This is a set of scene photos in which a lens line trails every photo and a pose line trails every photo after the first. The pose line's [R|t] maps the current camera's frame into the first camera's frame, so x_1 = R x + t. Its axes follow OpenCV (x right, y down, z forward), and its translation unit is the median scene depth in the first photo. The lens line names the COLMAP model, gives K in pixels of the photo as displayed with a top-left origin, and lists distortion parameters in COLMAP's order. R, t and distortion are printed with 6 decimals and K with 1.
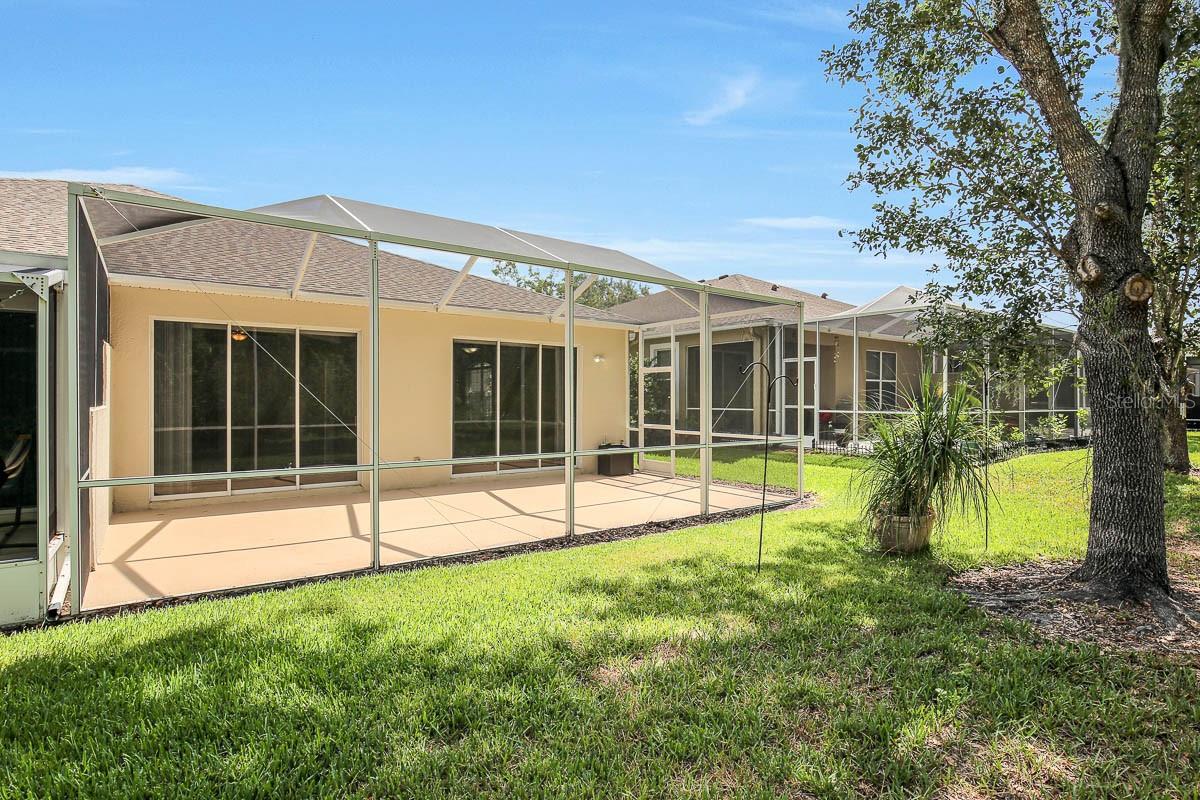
lens RADIAL K [[620.8, 0, 601.7], [0, 620.8, 395.6], [0, 0, 1]] dist [-0.019980, 0.004208]
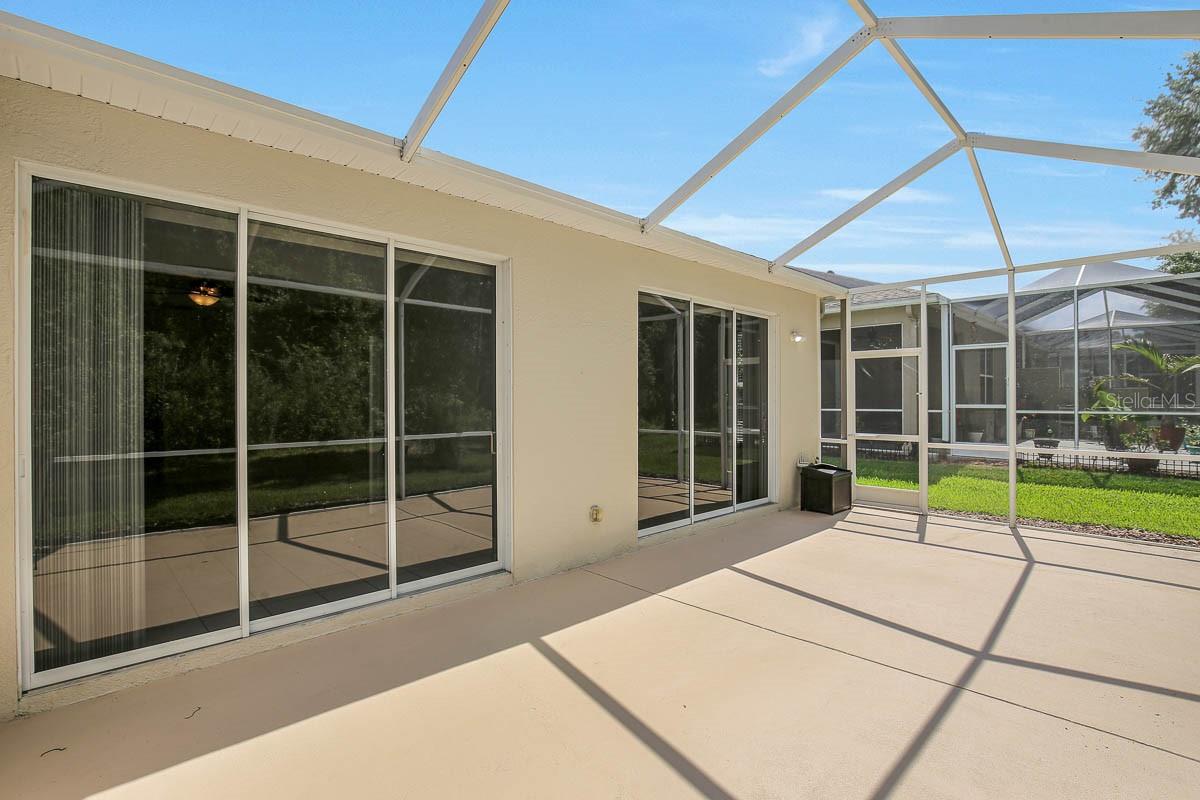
lens RADIAL K [[572.7, 0, 605.7], [0, 572.7, 395.0], [0, 0, 1]] dist [-0.021342, 0.000417]
pose [[0.991594, -0.006951, 0.129198, -0.288023], [0.007521, 0.999964, -0.003920, 0.003513], [-0.129166, 0.004859, 0.991611, 0.415418]]
